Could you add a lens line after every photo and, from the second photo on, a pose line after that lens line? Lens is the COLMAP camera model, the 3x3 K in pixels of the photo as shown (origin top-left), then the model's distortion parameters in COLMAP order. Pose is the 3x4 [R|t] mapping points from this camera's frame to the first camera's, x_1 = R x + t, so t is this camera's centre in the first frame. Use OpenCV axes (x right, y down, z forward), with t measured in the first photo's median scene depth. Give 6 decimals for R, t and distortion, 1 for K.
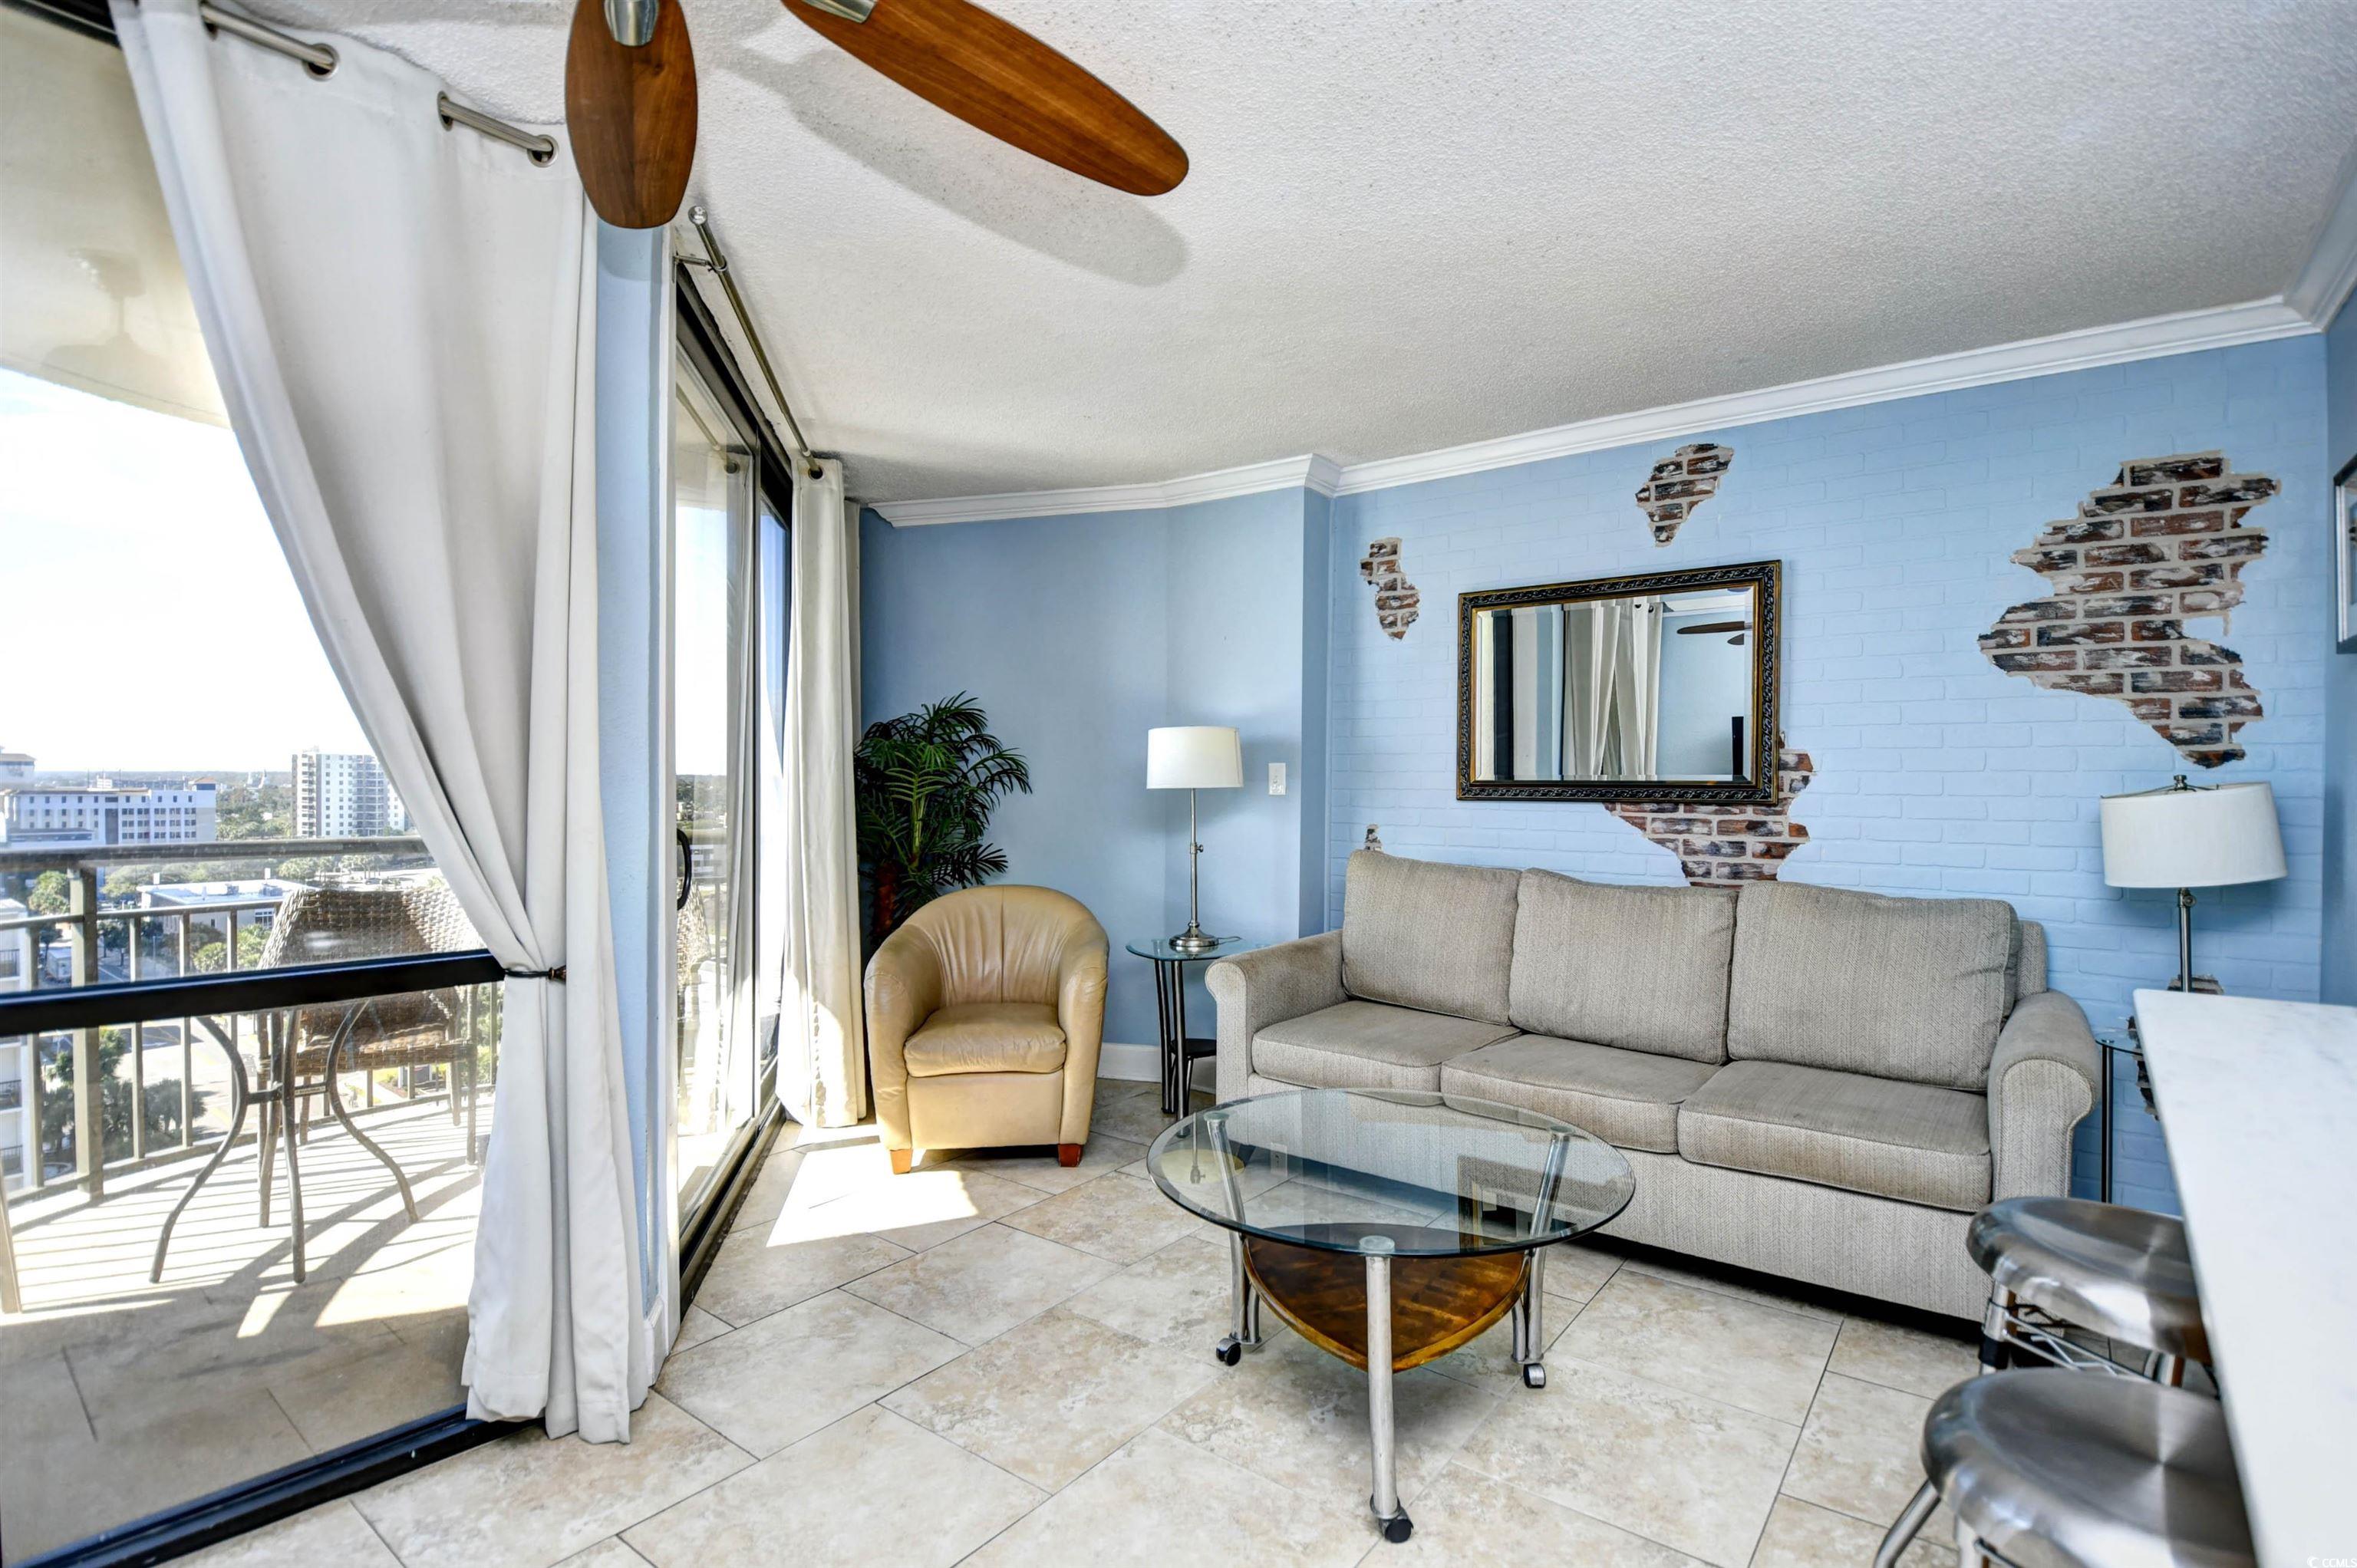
lens RADIAL K [[1123.7, 0, 1226.5], [0, 1123.7, 792.7], [0, 0, 1]] dist [-0.005219, -0.009385]
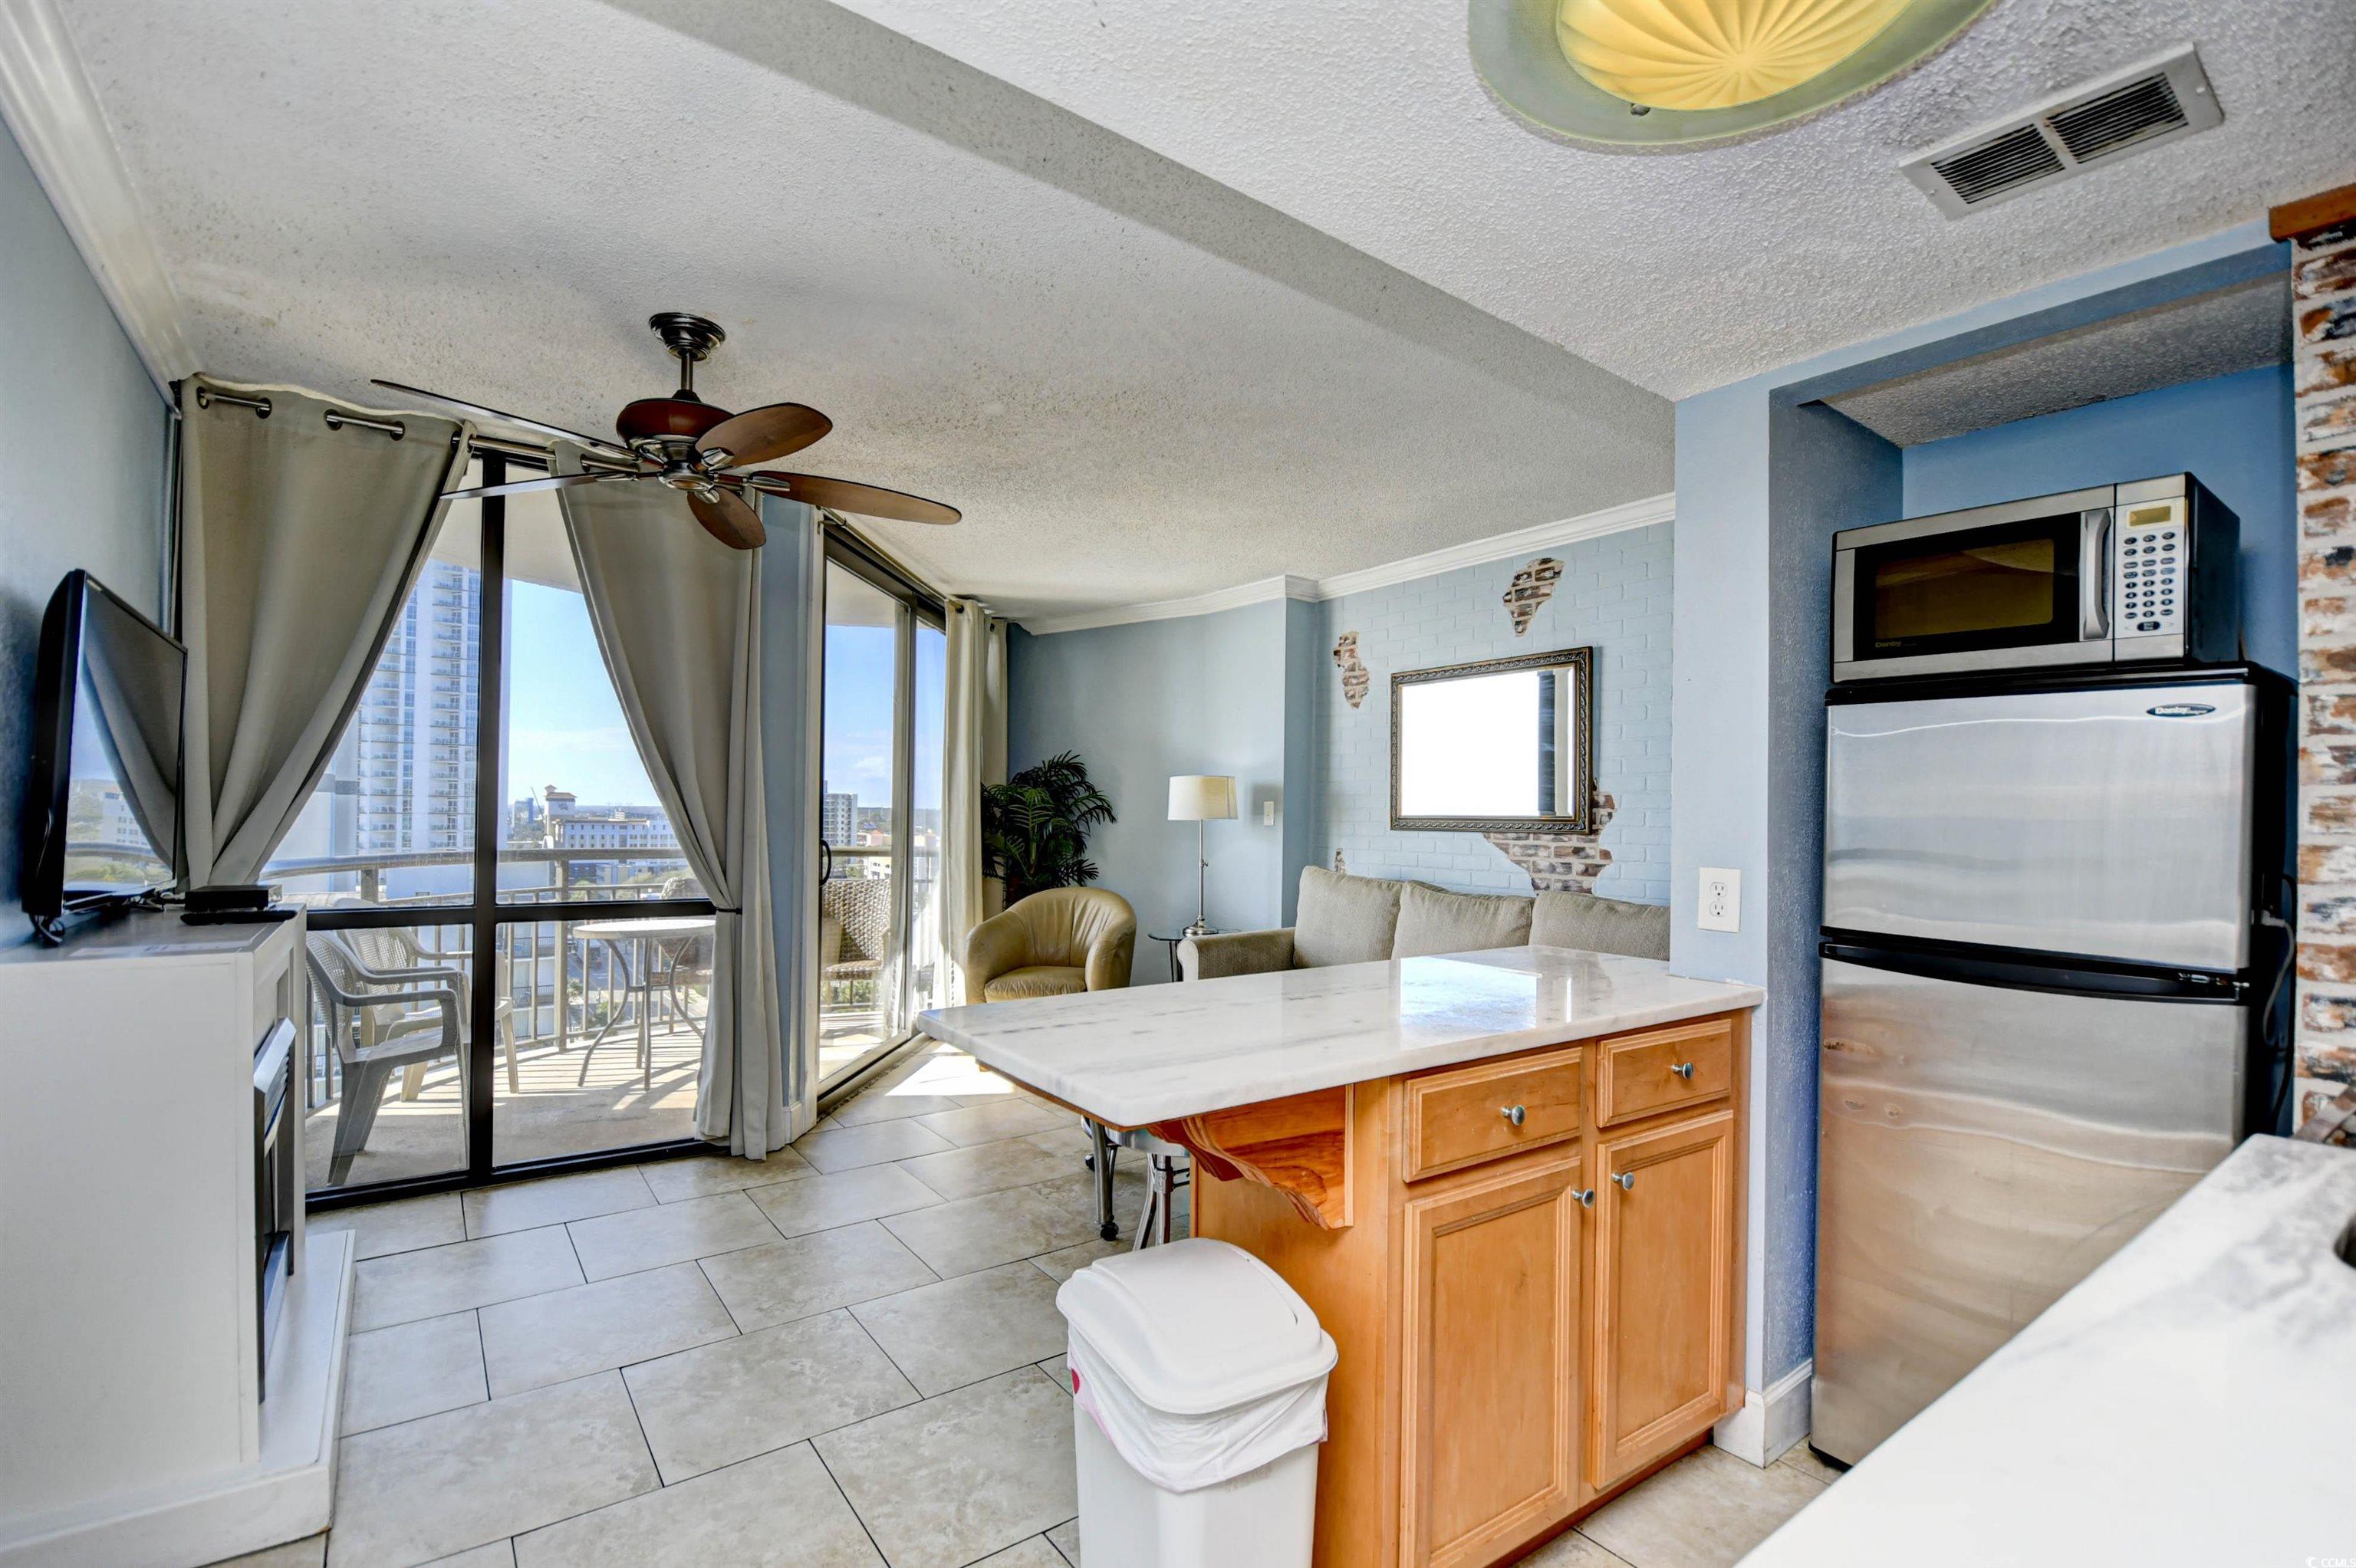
lens RADIAL K [[1045.3, 0, 1166.1], [0, 1045.3, 802.9], [0, 0, 1]] dist [0.004175, -0.015578]
pose [[0.952654, 0.000942, -0.304057, 0.371232], [-0.008327, 0.999701, -0.022992, 0.005719], [0.303944, 0.024435, 0.952376, -0.283527]]
